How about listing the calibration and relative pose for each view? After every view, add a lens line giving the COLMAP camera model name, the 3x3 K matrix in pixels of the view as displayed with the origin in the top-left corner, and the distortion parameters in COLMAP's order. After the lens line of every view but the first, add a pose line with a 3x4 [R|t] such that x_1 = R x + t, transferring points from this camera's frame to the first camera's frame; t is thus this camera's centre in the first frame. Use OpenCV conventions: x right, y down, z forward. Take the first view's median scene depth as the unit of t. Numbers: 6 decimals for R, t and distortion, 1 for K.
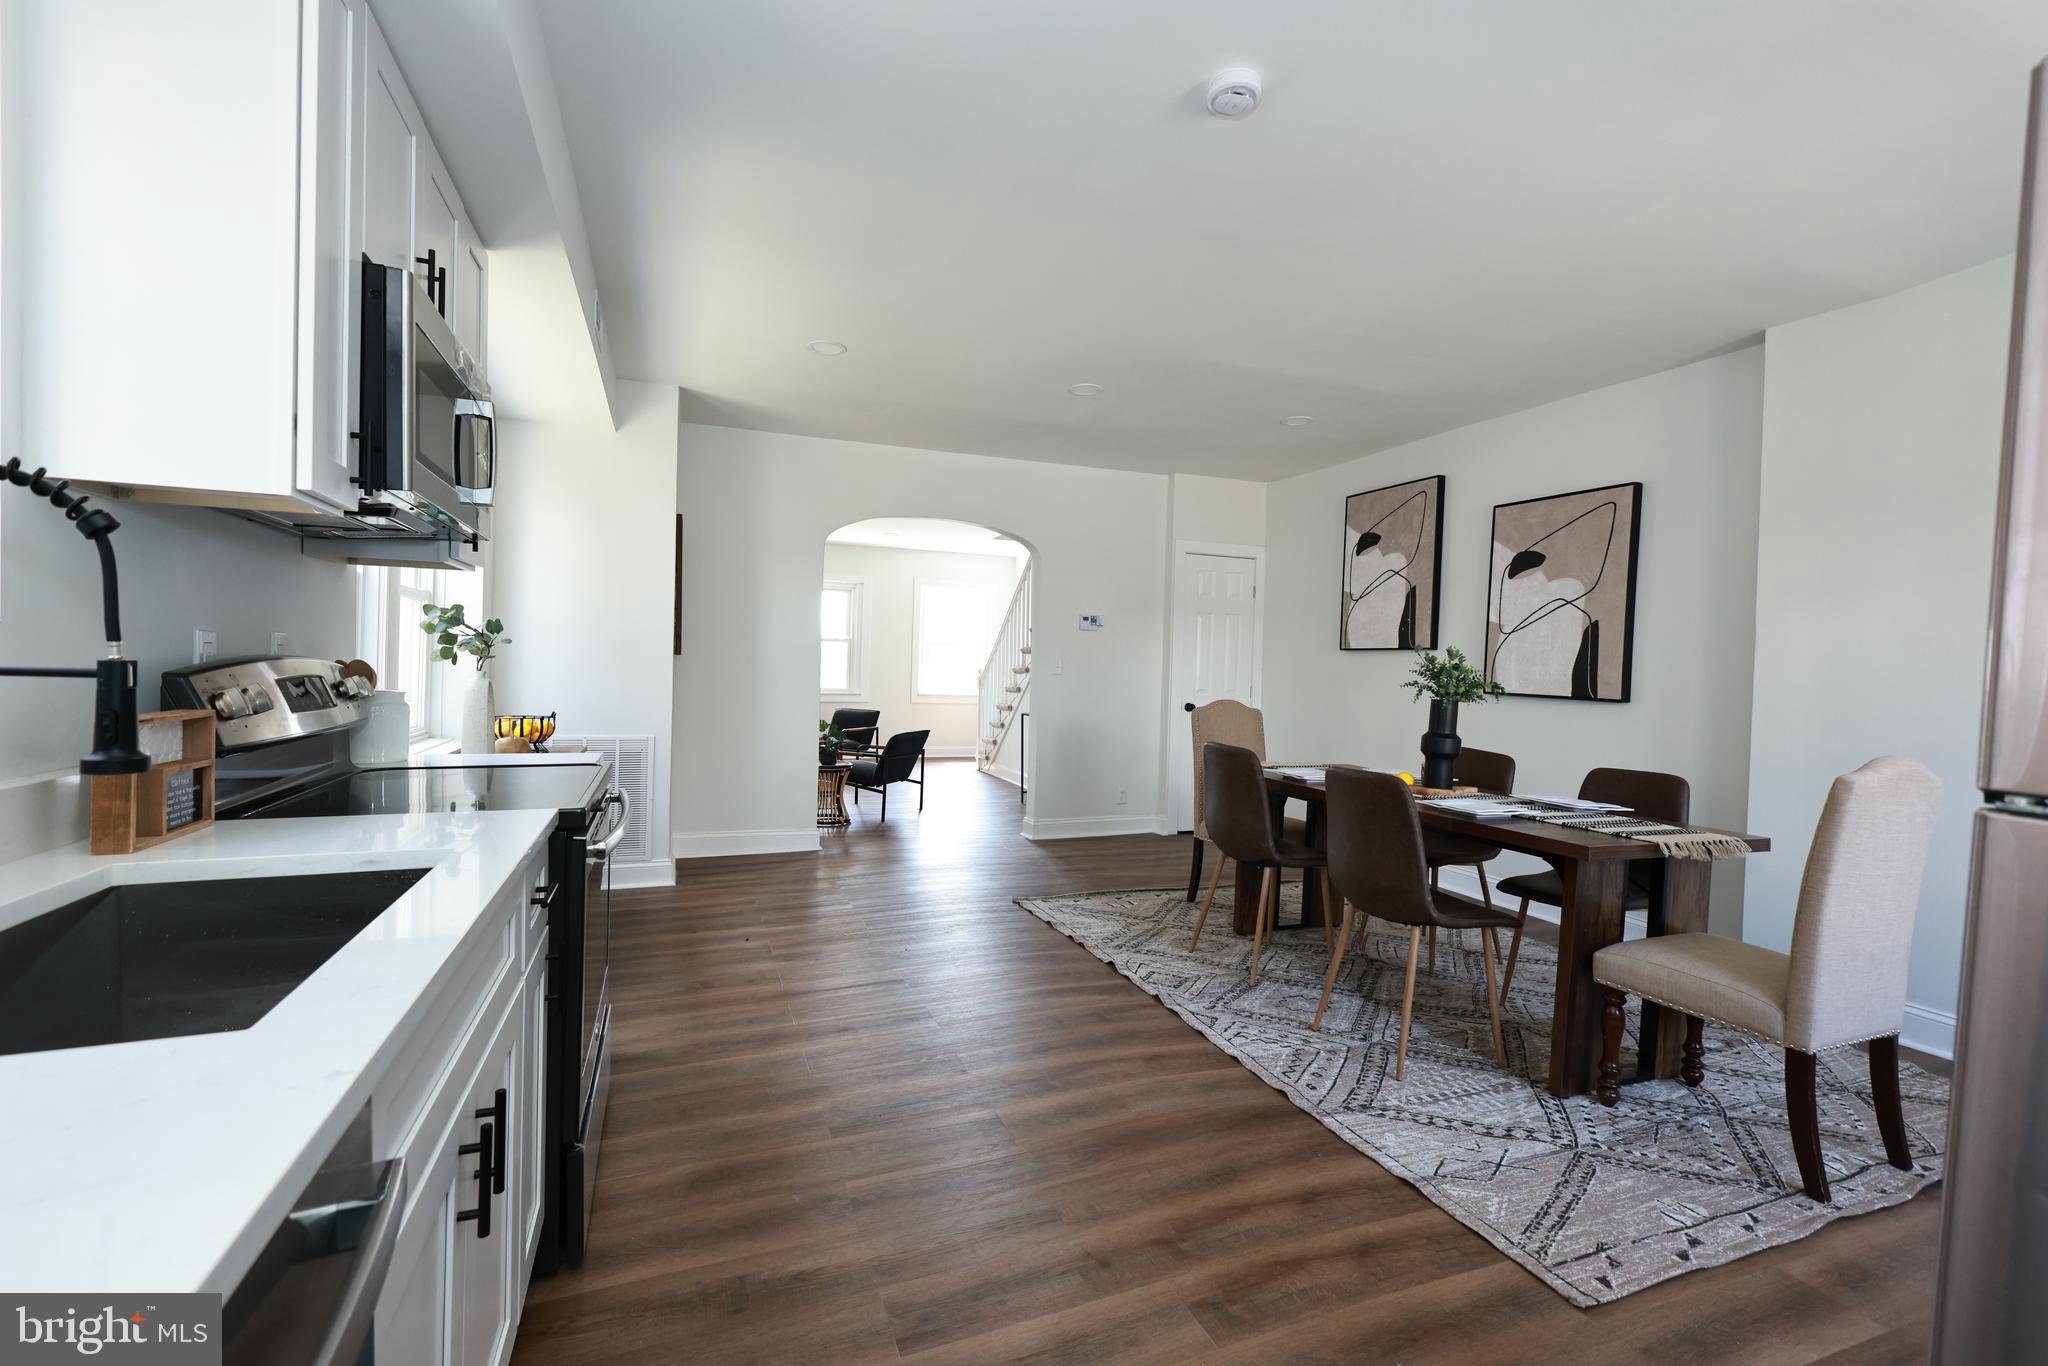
lens RADIAL K [[883.9, 0, 1025.7], [0, 883.9, 679.2], [0, 0, 1]] dist [0.003644, -0.000560]
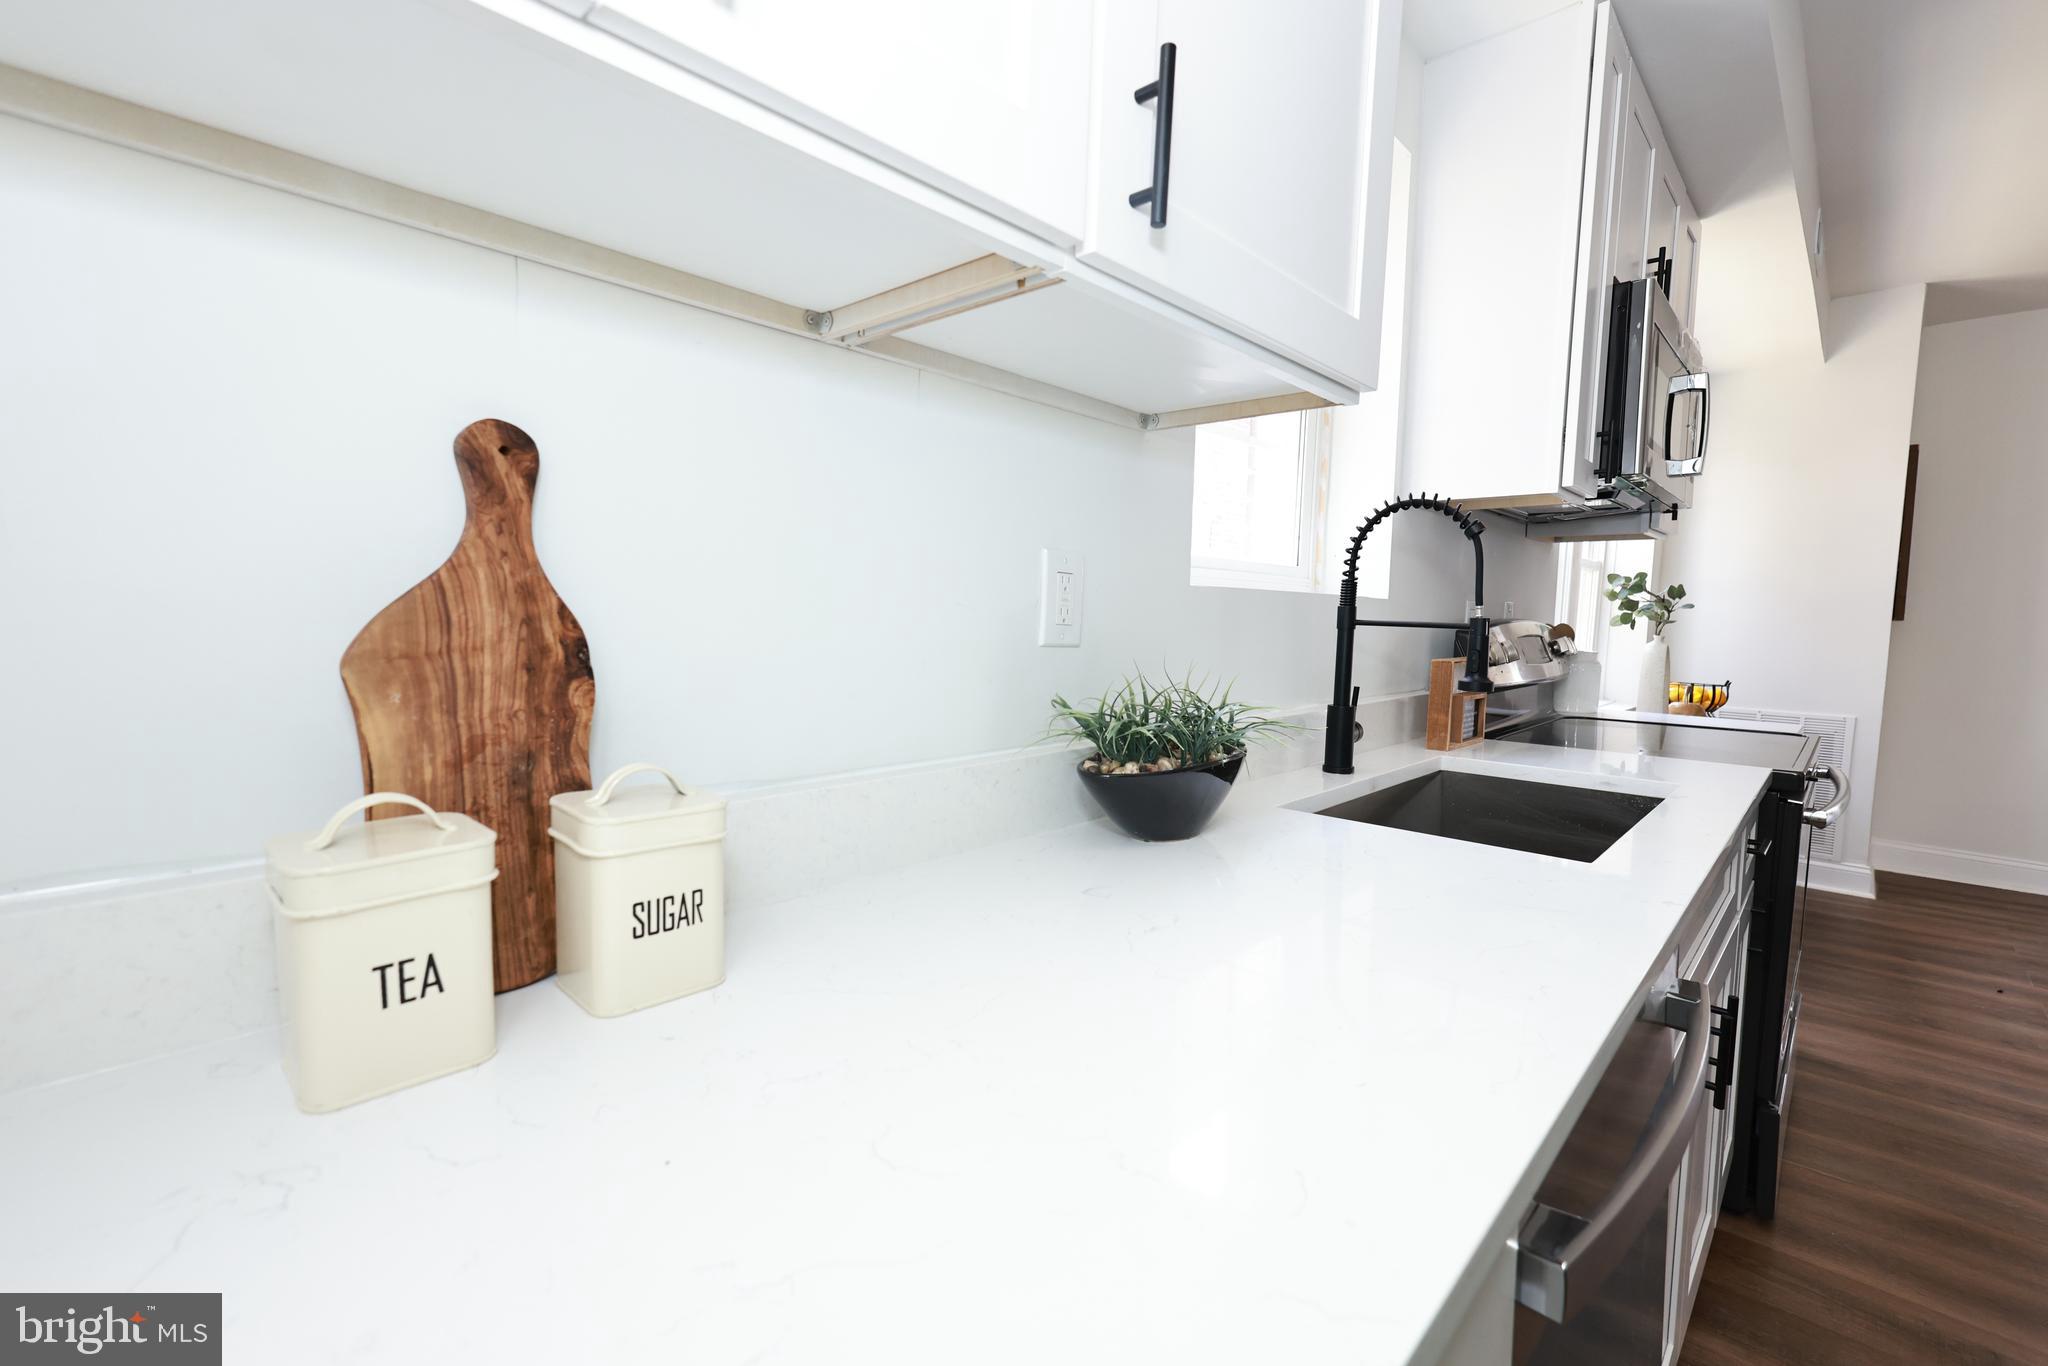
lens RADIAL K [[883.9, 0, 1025.7], [0, 883.9, 679.2], [0, 0, 1]] dist [0.003644, -0.000560]
pose [[0.423822, 0.054336, -0.904114, 0.011271], [-0.024072, 0.998522, 0.048726, 0.010700], [0.905425, 0.001113, 0.424504, -0.132791]]
